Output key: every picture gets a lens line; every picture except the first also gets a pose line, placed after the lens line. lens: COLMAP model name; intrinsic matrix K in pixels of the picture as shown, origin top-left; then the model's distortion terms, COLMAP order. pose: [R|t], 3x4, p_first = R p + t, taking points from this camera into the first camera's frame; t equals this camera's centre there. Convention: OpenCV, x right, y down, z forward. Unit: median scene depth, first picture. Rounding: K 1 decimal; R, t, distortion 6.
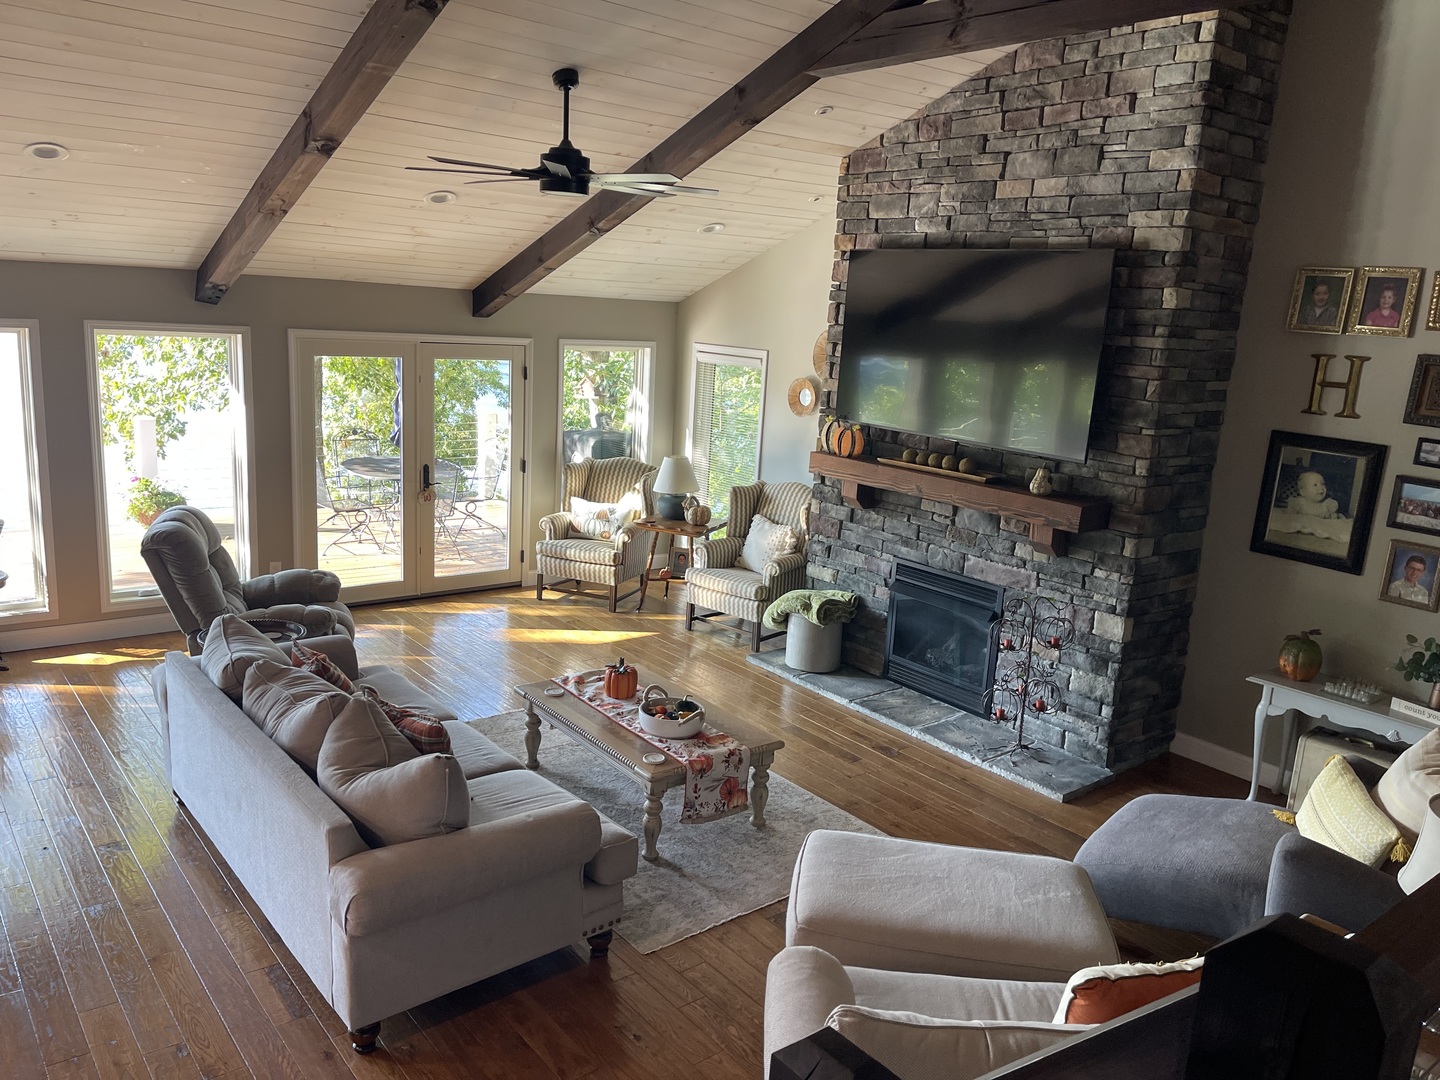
lens RADIAL K [[1082.7, 0, 720.0], [0, 1082.7, 540.0], [0, 0, 1]] dist [0.097571, -0.003494]
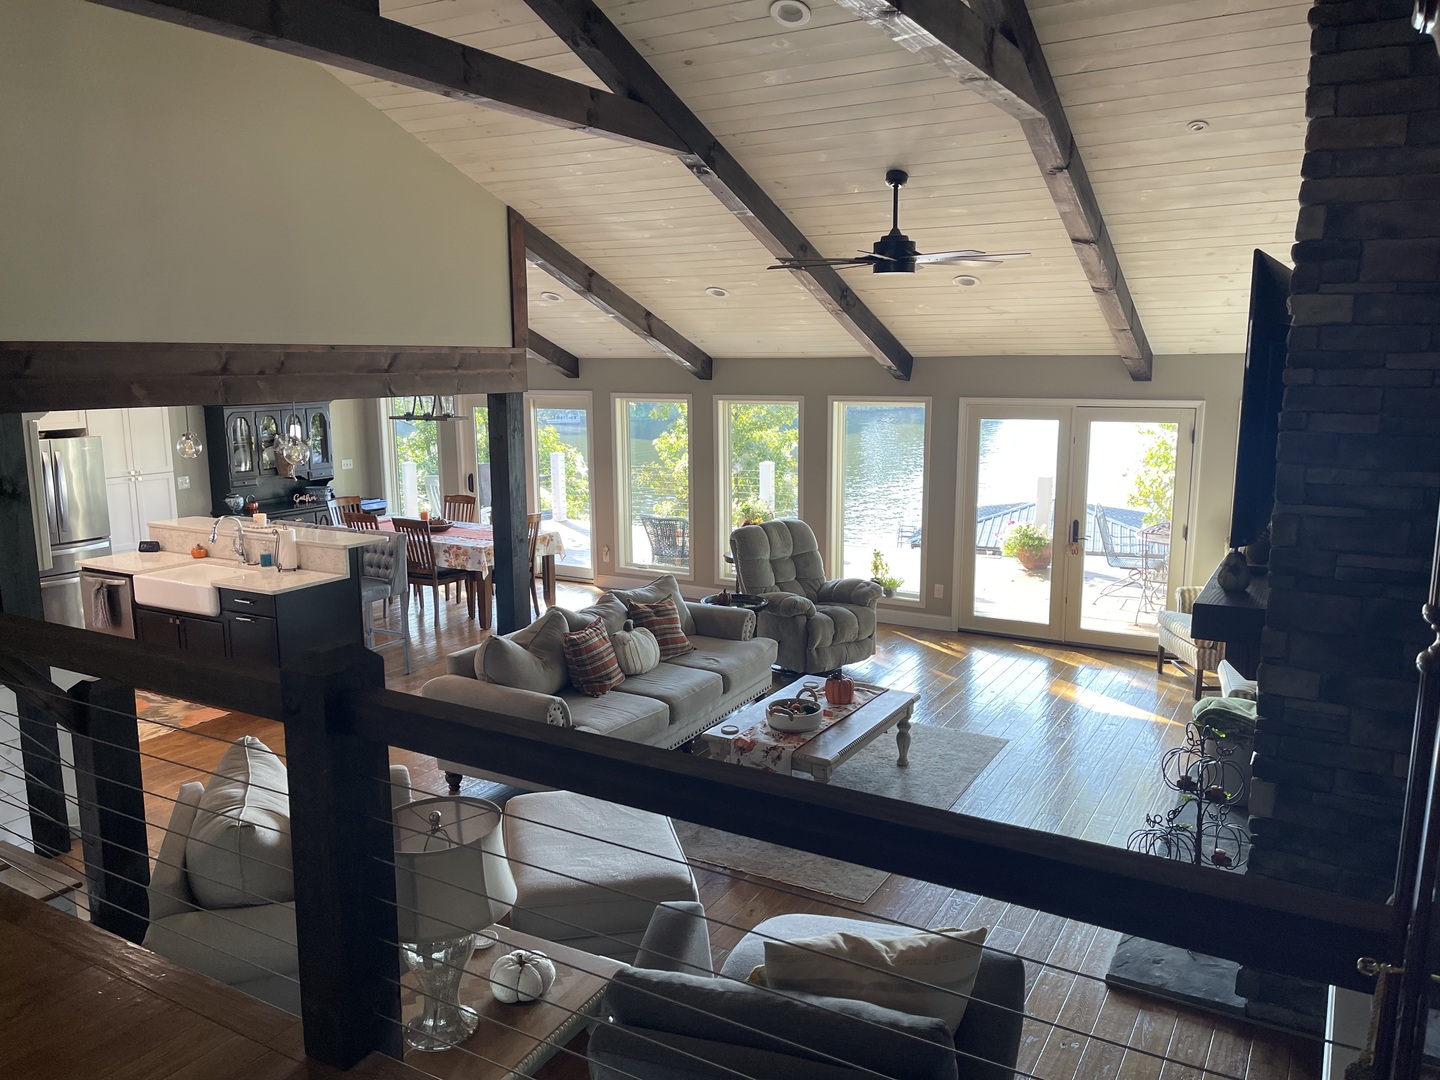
lens RADIAL K [[1082.7, 0, 720.0], [0, 1082.7, 540.0], [0, 0, 1]] dist [0.097571, -0.003494]
pose [[0.355101, 0.098565, -0.929617, 0.670361], [-0.173948, 0.984026, 0.037888, -0.032983], [0.918502, 0.148251, 0.366574, 0.325435]]
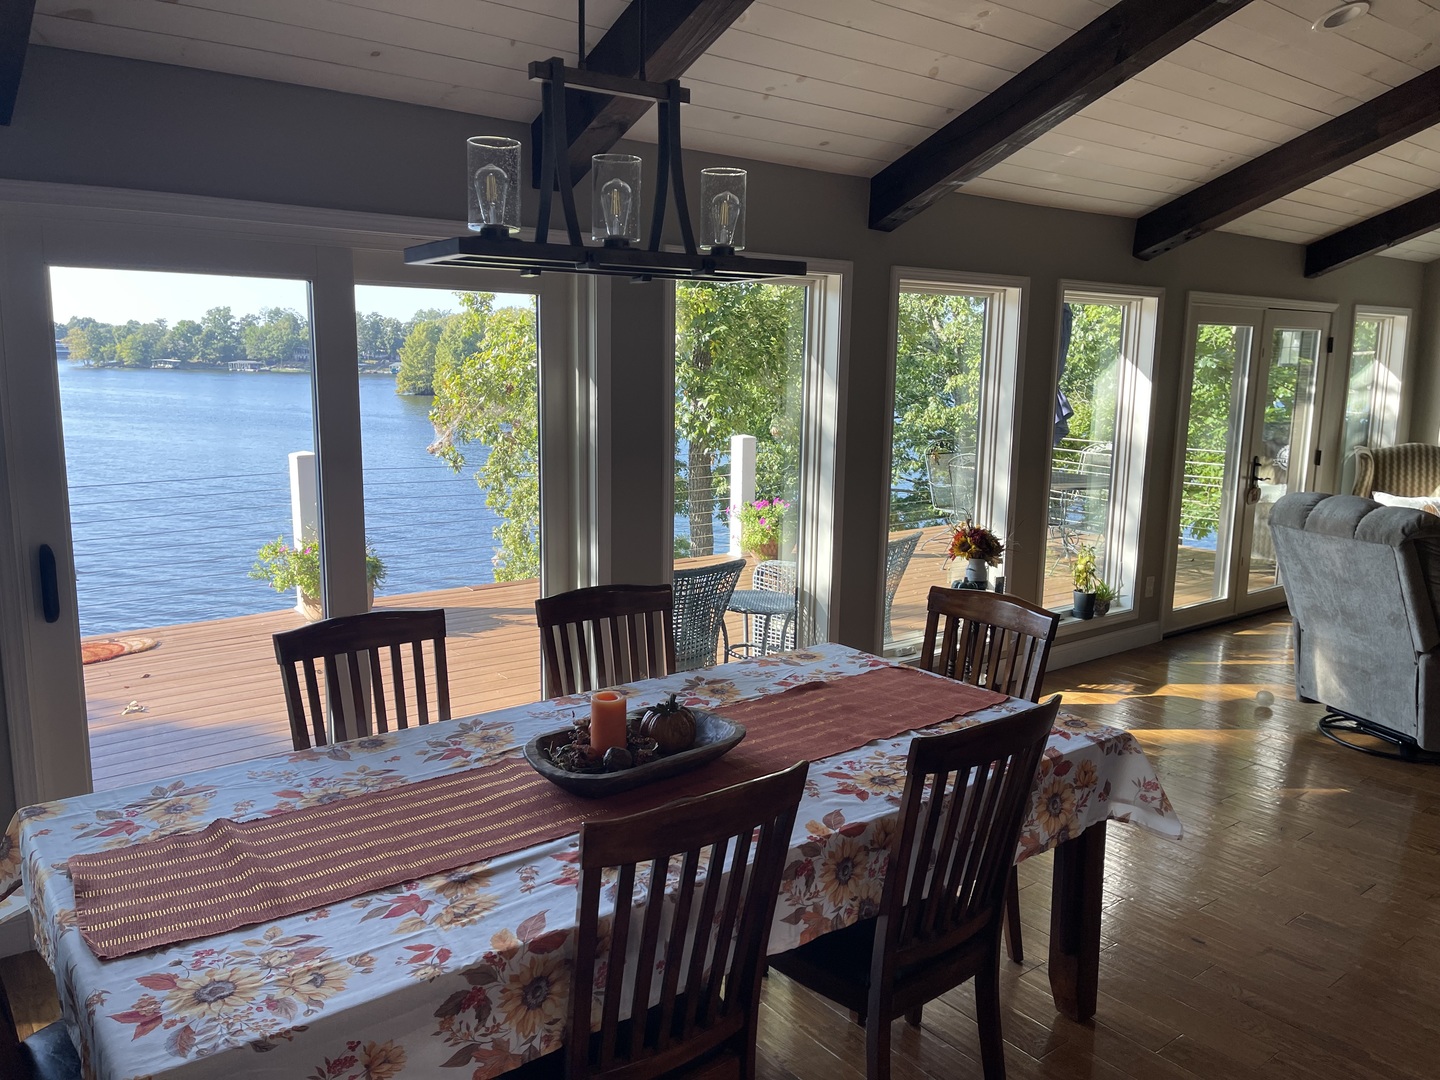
lens RADIAL K [[1082.7, 0, 720.0], [0, 1082.7, 540.0], [0, 0, 1]] dist [0.097571, -0.003494]
pose [[0.999059, -0.040742, -0.014864, -0.743455], [0.039870, 0.997699, -0.054834, 0.027219], [0.017064, 0.054190, 0.998385, 0.173569]]
